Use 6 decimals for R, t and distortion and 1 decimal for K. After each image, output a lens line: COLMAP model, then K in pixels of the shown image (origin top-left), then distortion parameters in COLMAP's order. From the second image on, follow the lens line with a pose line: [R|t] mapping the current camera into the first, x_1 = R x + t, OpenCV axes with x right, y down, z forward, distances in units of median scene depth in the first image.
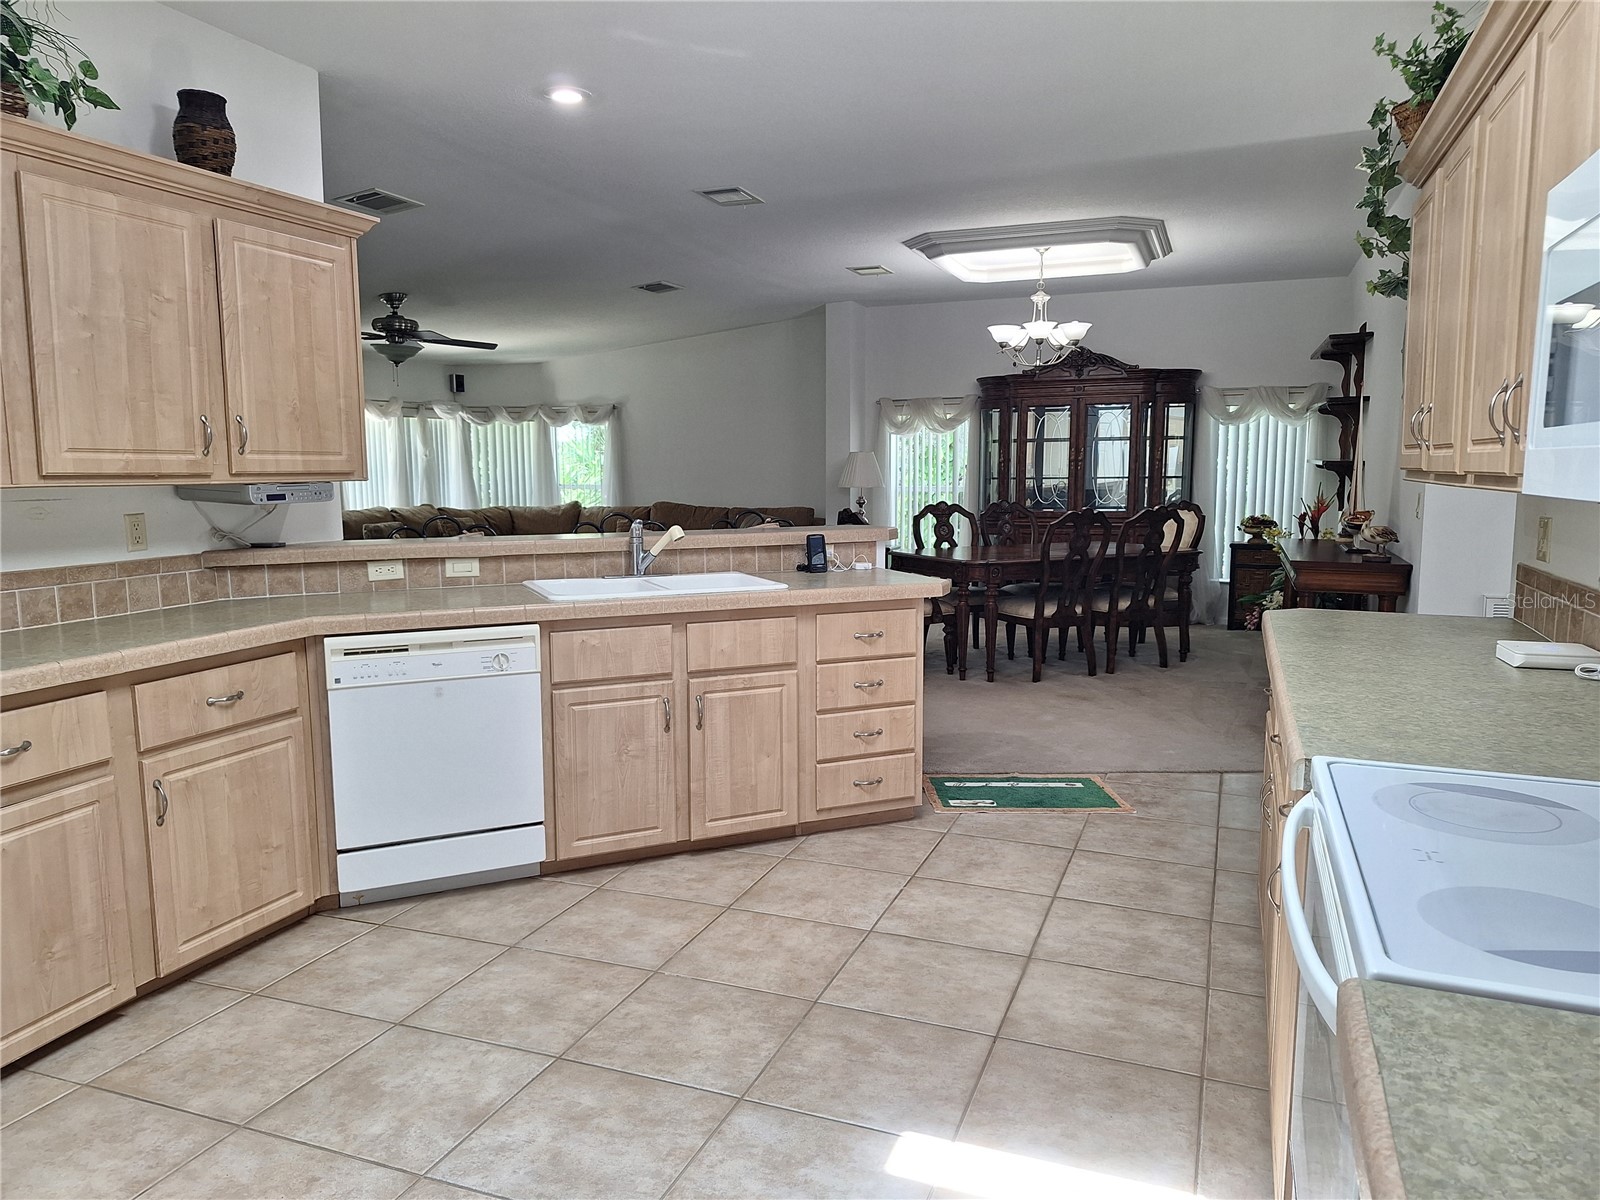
lens RADIAL K [[1097.7, 0, 799.3], [0, 1097.7, 601.4], [0, 0, 1]] dist [0.067048, -0.050445]
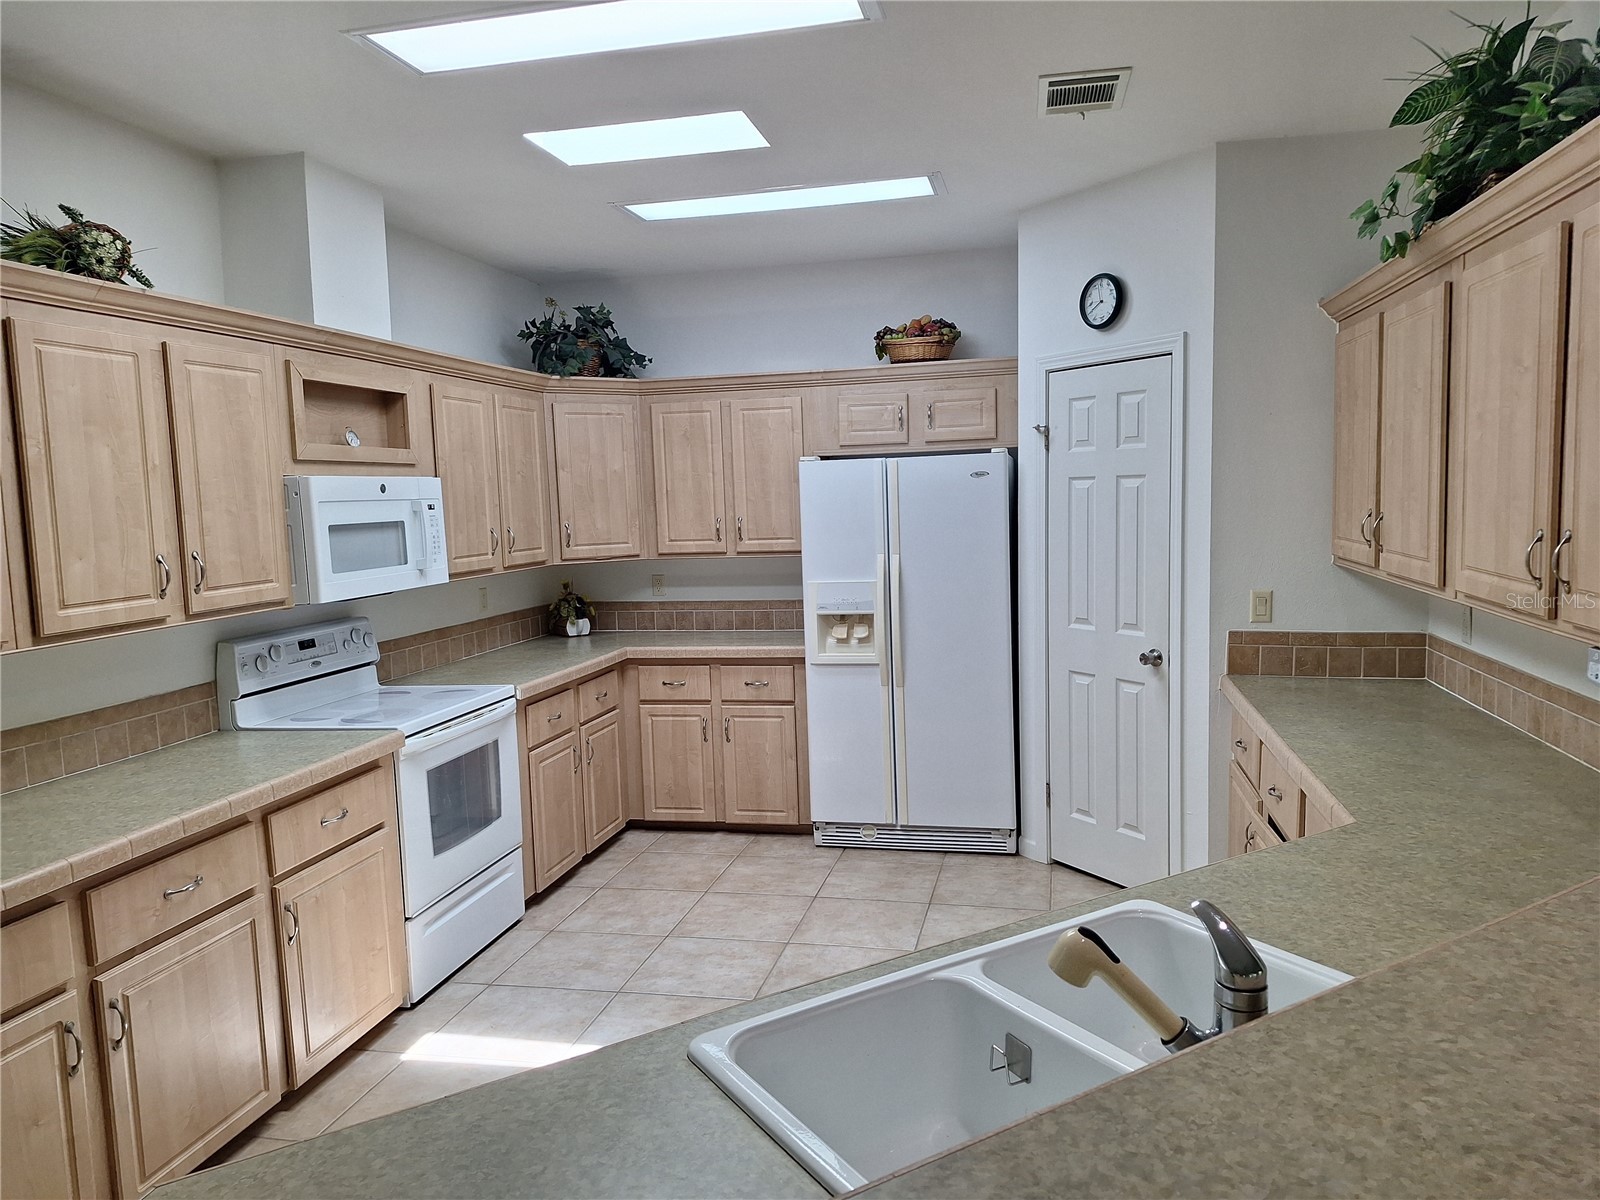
lens RADIAL K [[1097.7, 0, 824.8], [0, 1097.7, 589.8], [0, 0, 1]] dist [0.067048, -0.050445]
pose [[-0.985049, 0.050276, -0.164775, 0.000122], [0.014185, 0.976890, 0.213270, -0.290109], [0.171690, 0.207744, -0.962998, 1.636452]]
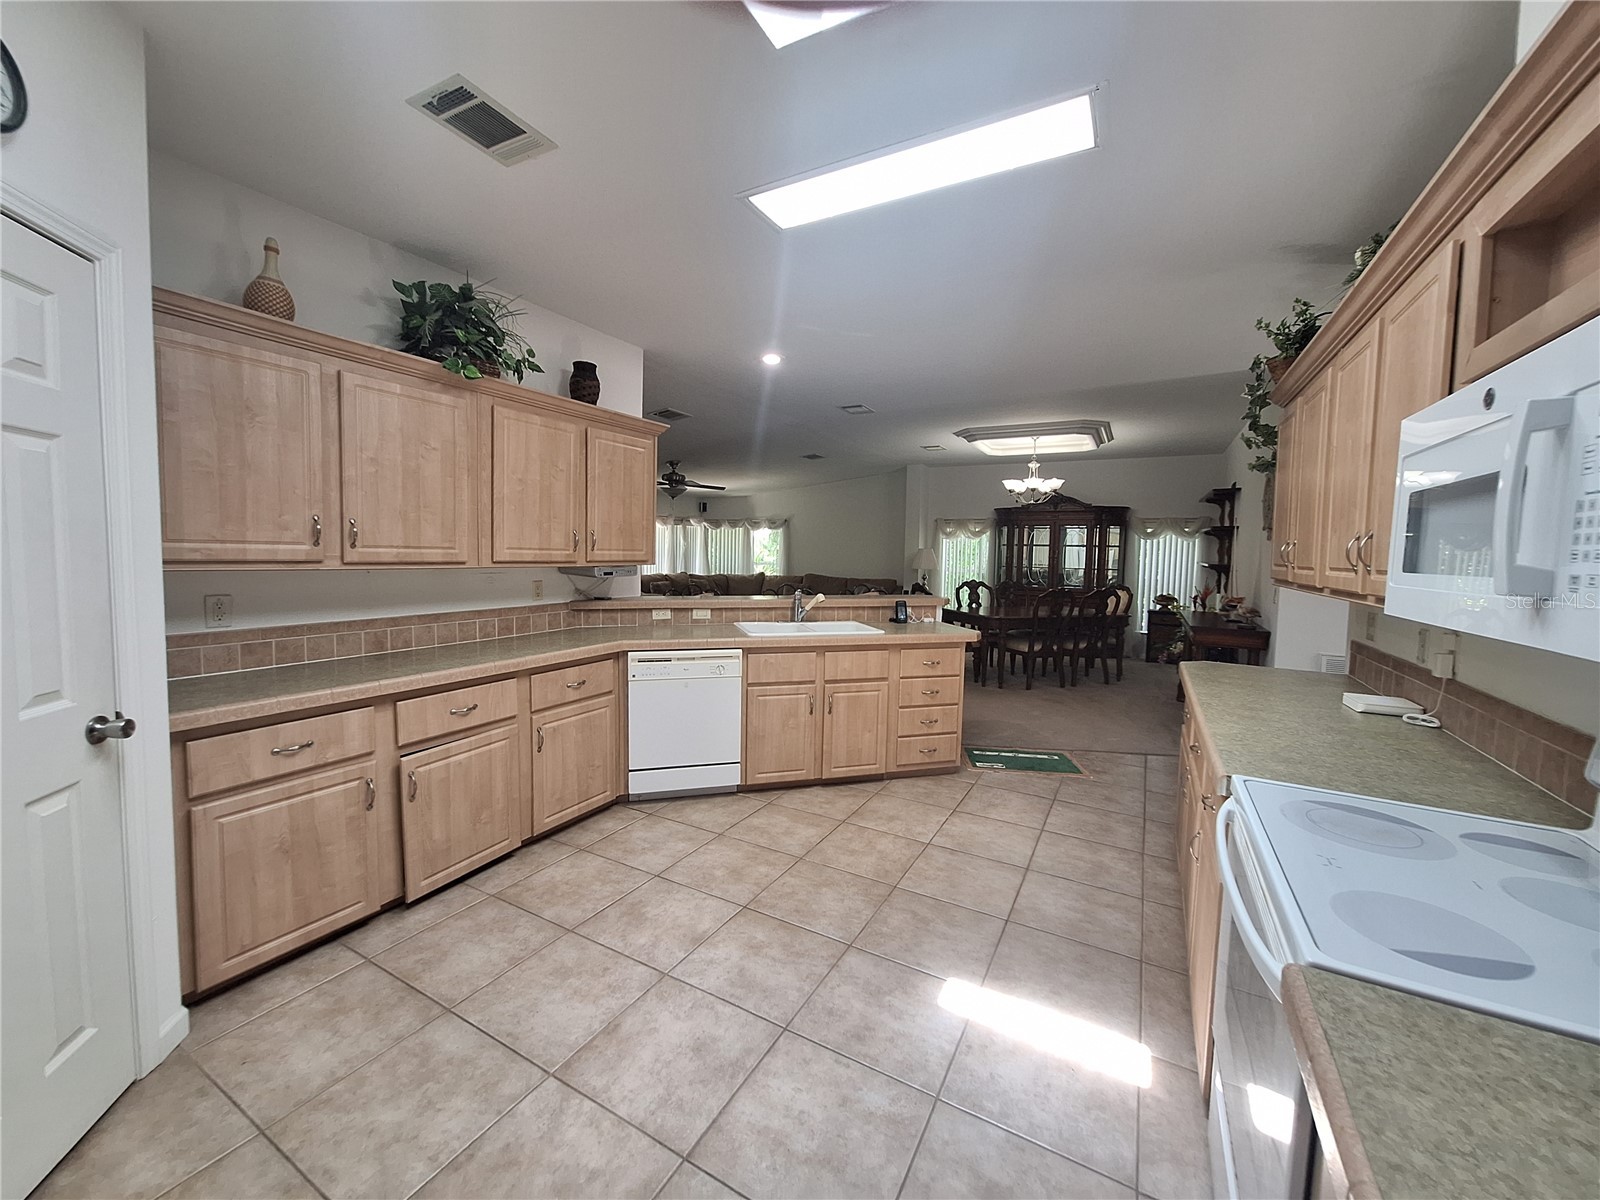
lens RADIAL K [[619.2, 0, 803.5], [0, 619.2, 593.0], [0, 0, 1]] dist [0.008124, -0.000640]
pose [[0.990812, 0.034136, -0.130864, -0.013612], [-0.041562, 0.997652, -0.054440, -0.021211], [0.128699, 0.059379, 0.989904, 0.025366]]
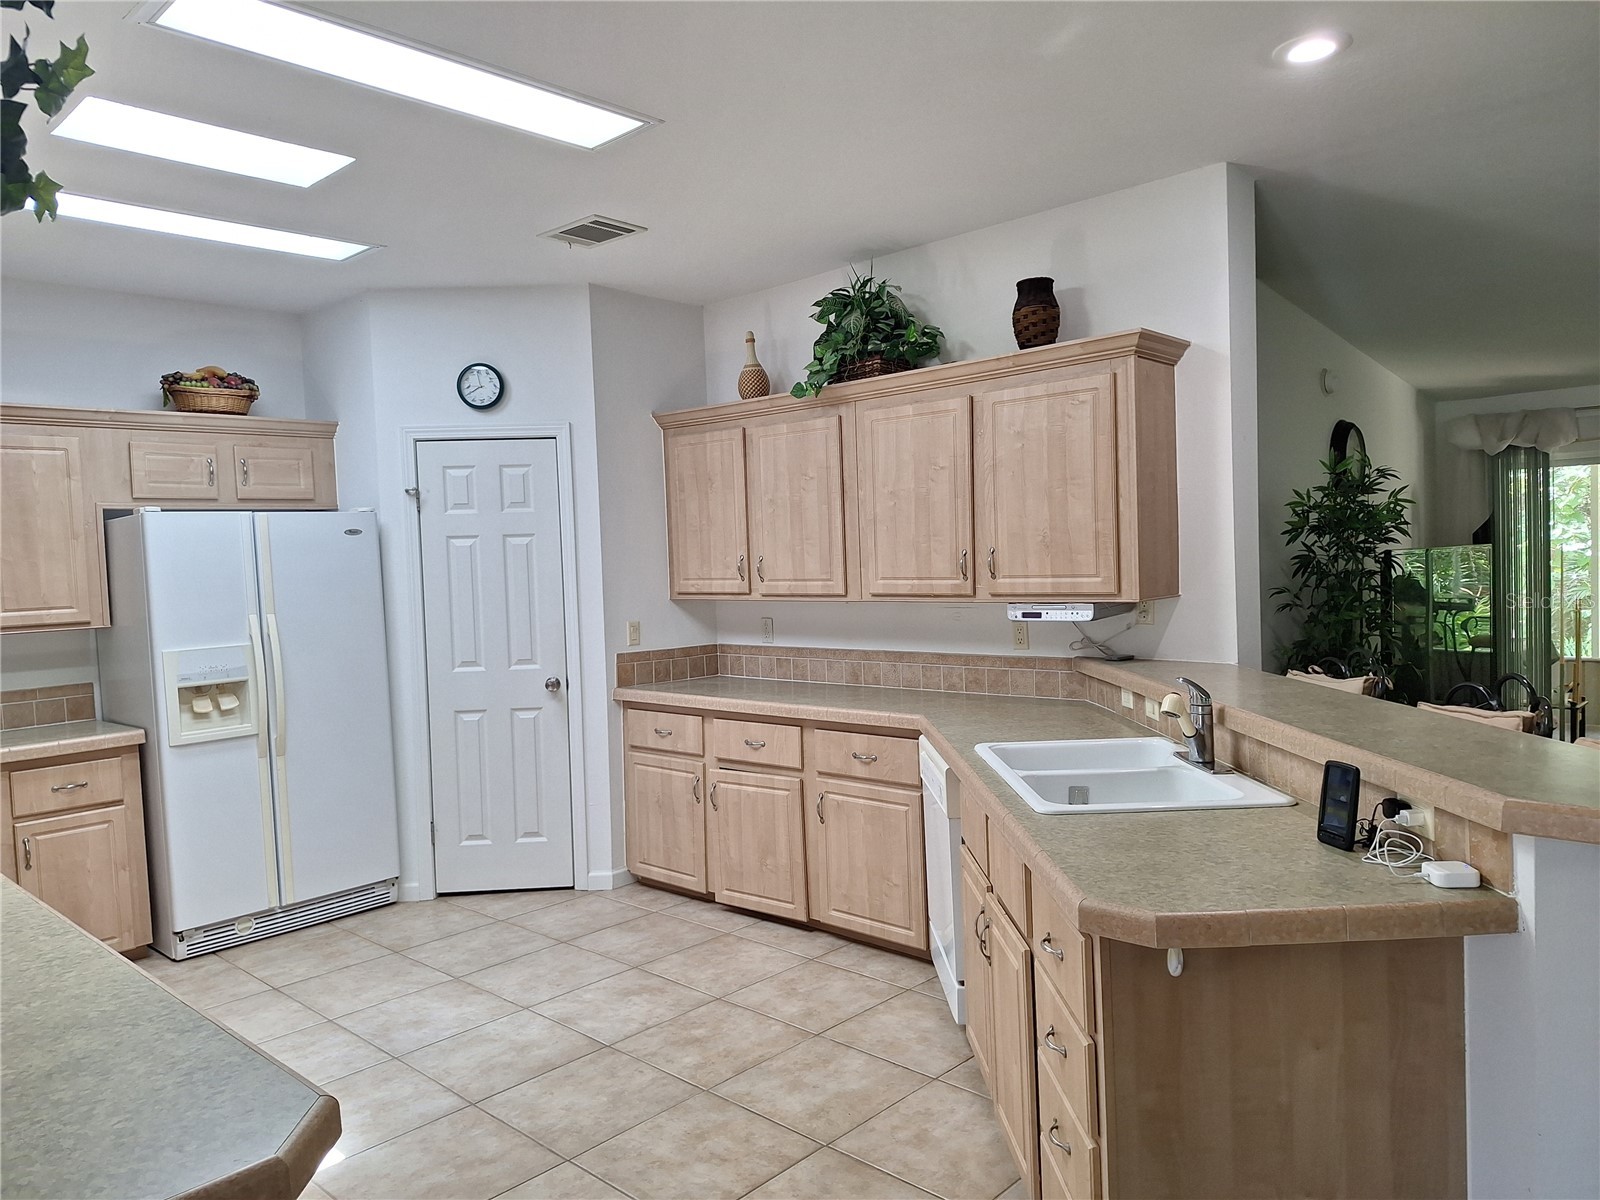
lens RADIAL K [[1097.7, 0, 804.0], [0, 1097.7, 594.0], [0, 0, 1]] dist [0.067048, -0.050445]
pose [[-0.362292, 0.052707, -0.930573, 0.751582], [-0.079725, 0.992988, 0.087281, -0.220630], [0.928649, 0.105811, -0.355549, 1.337074]]
